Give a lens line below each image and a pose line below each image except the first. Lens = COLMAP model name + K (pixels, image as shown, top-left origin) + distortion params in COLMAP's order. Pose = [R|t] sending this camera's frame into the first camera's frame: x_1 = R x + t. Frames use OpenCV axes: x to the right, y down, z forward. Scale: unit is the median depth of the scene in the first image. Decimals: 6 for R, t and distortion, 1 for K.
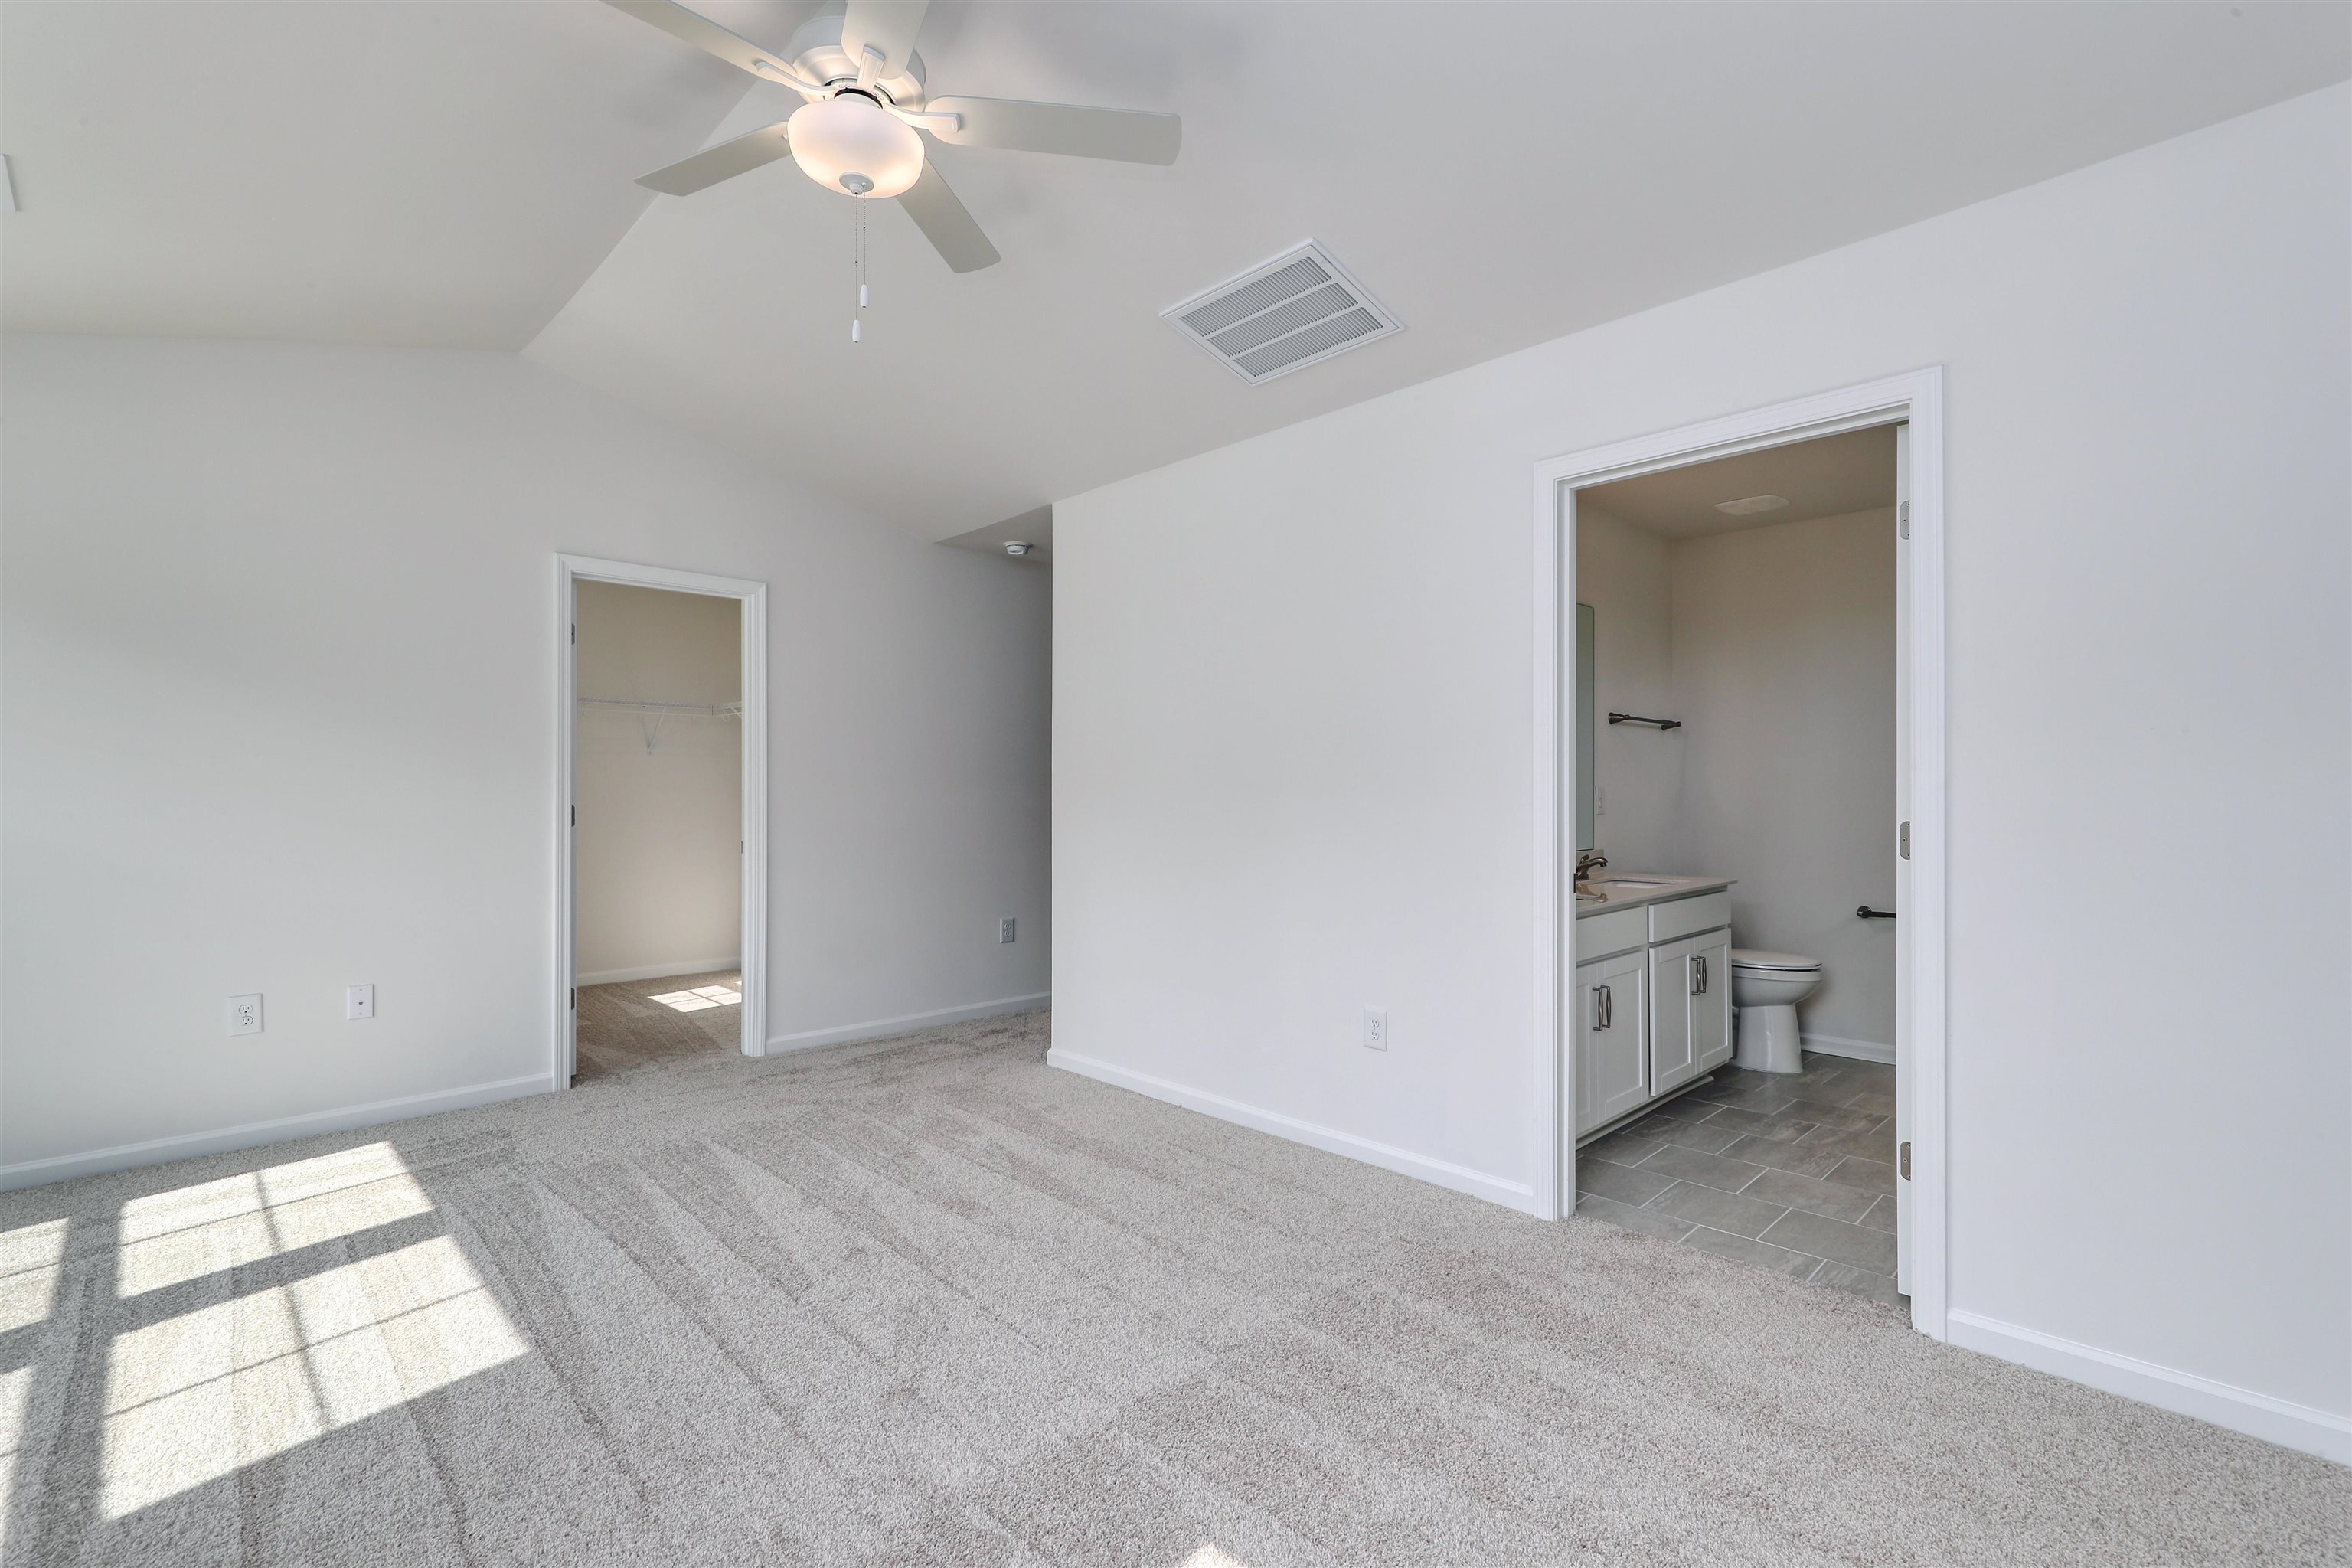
lens RADIAL K [[1047.6, 0, 1197.7], [0, 1047.6, 786.0], [0, 0, 1]] dist [0.003985, 0.000064]
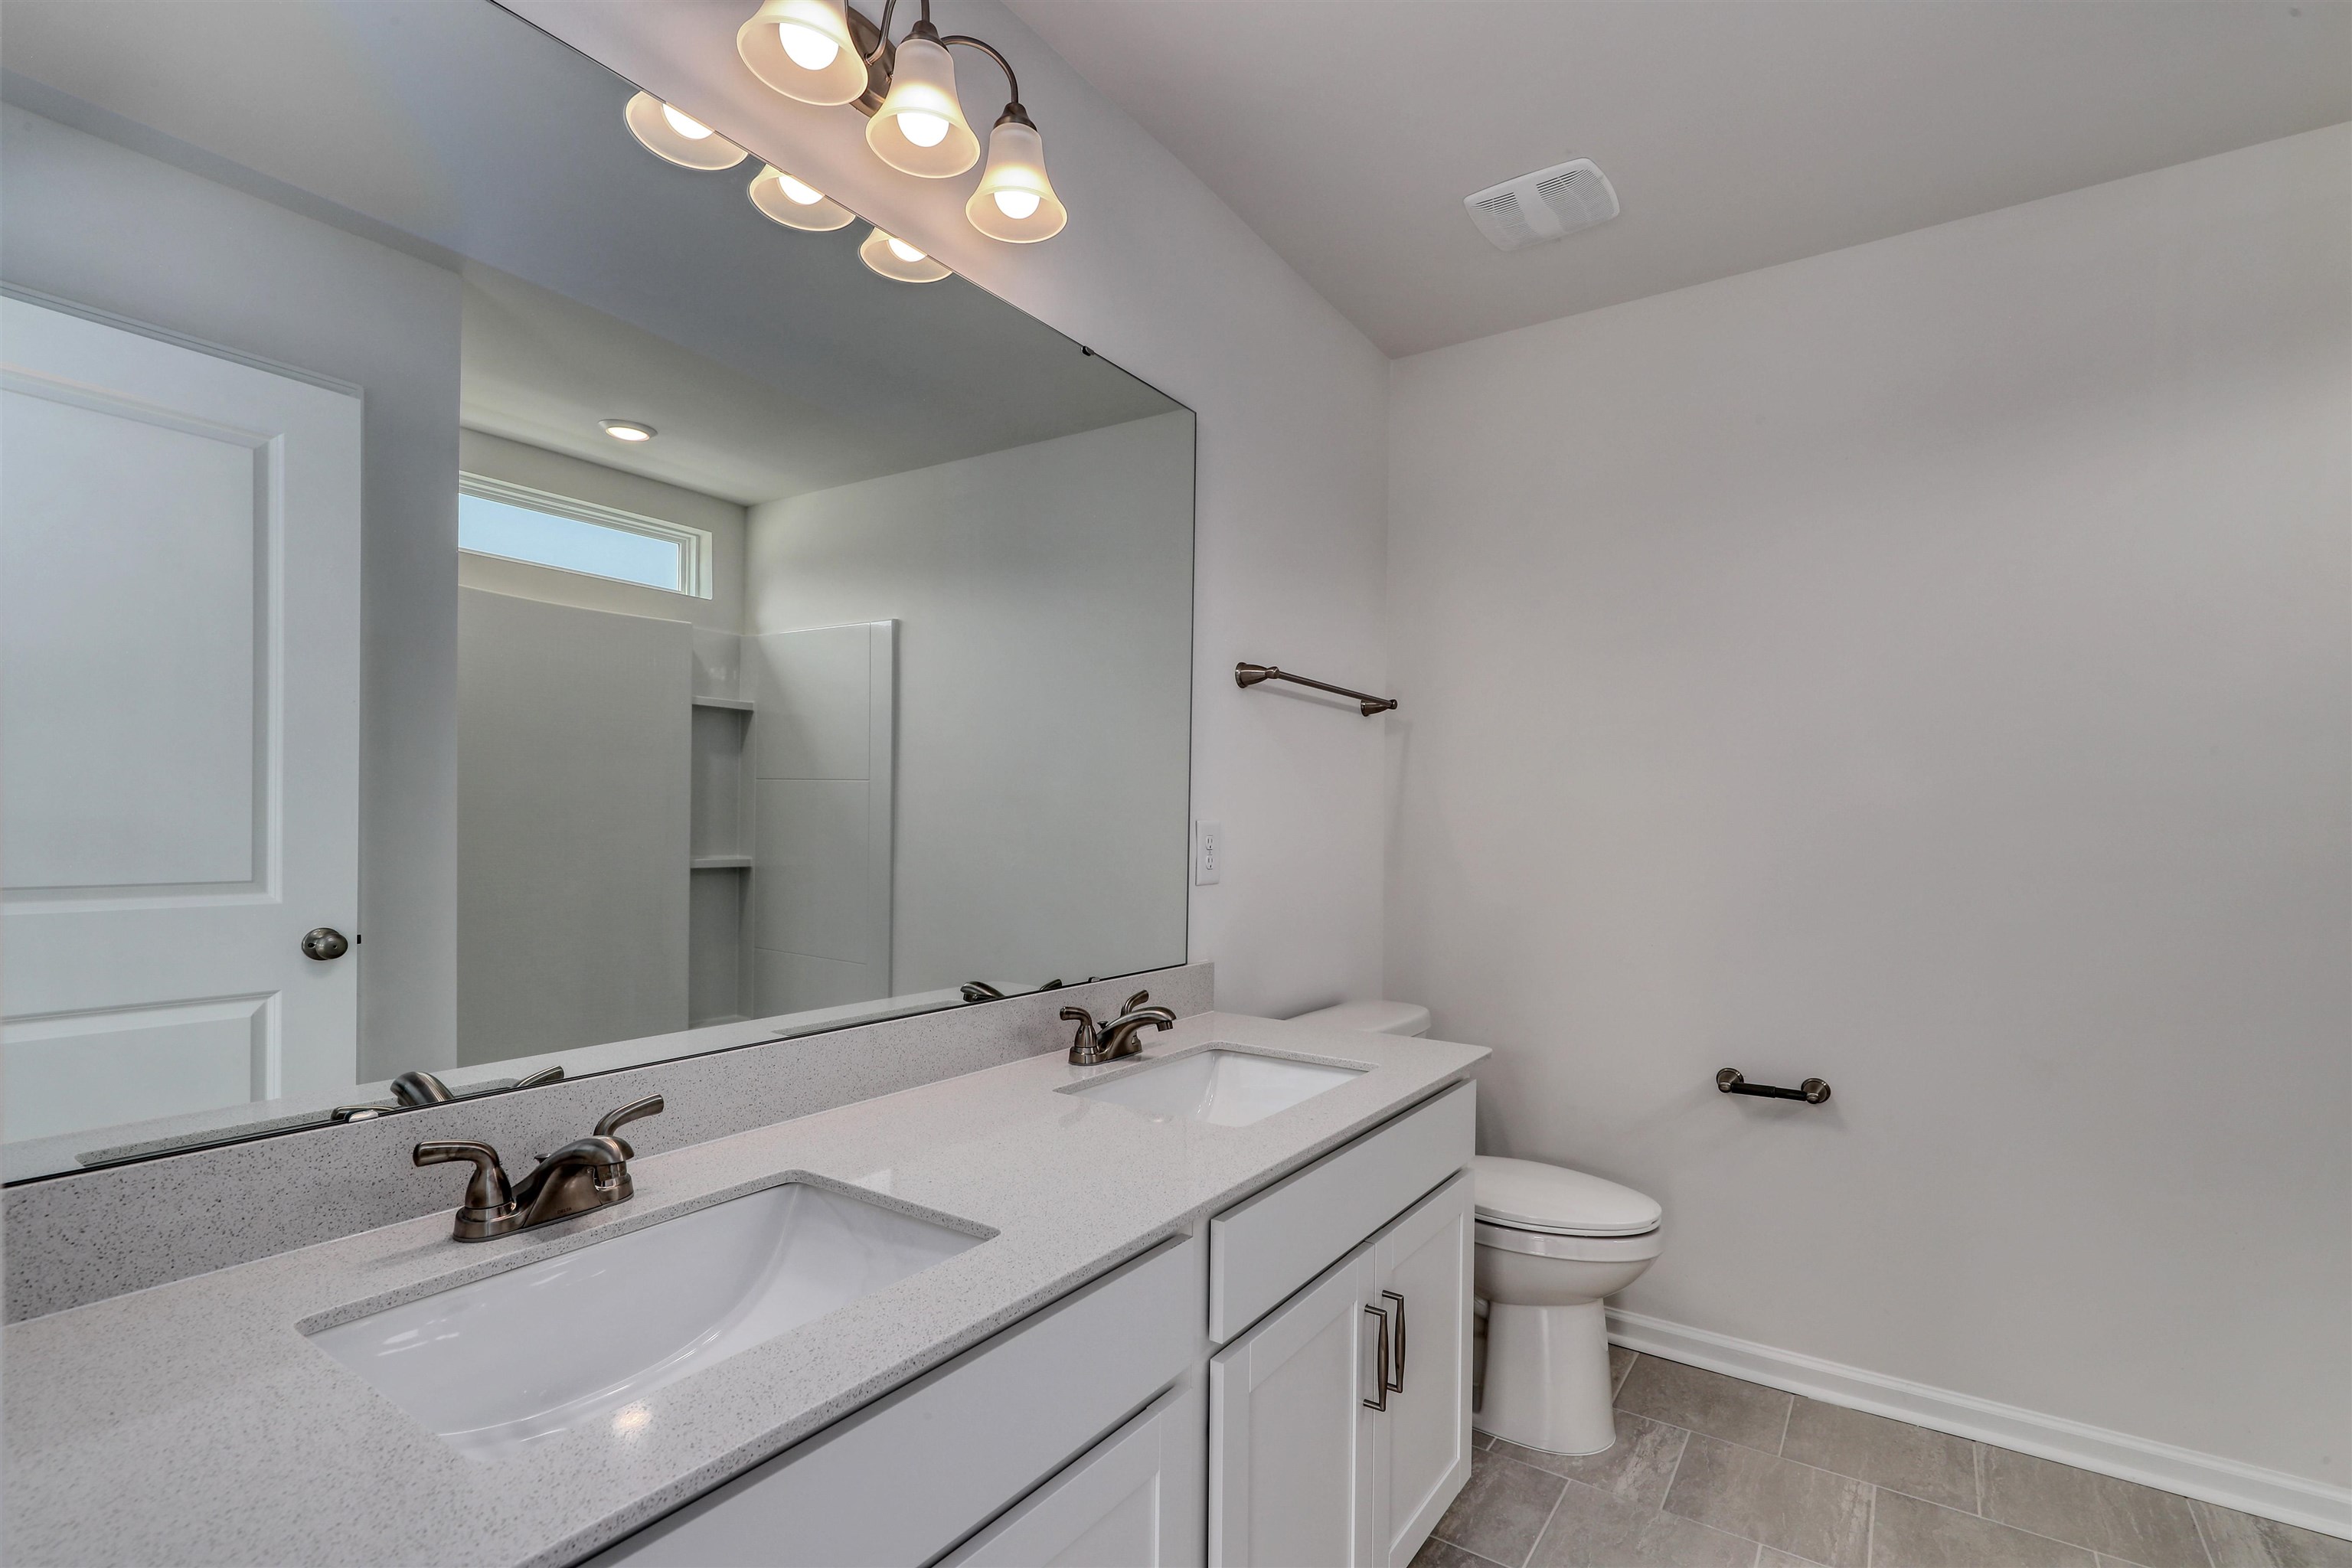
lens RADIAL K [[1047.6, 0, 1163.9], [0, 1047.6, 801.2], [0, 0, 1]] dist [0.003985, 0.000064]
pose [[0.985948, 0.008030, 0.166862, 0.242373], [-0.007927, 0.999968, -0.001278, -0.006245], [-0.166867, -0.000062, 0.985979, 0.465027]]
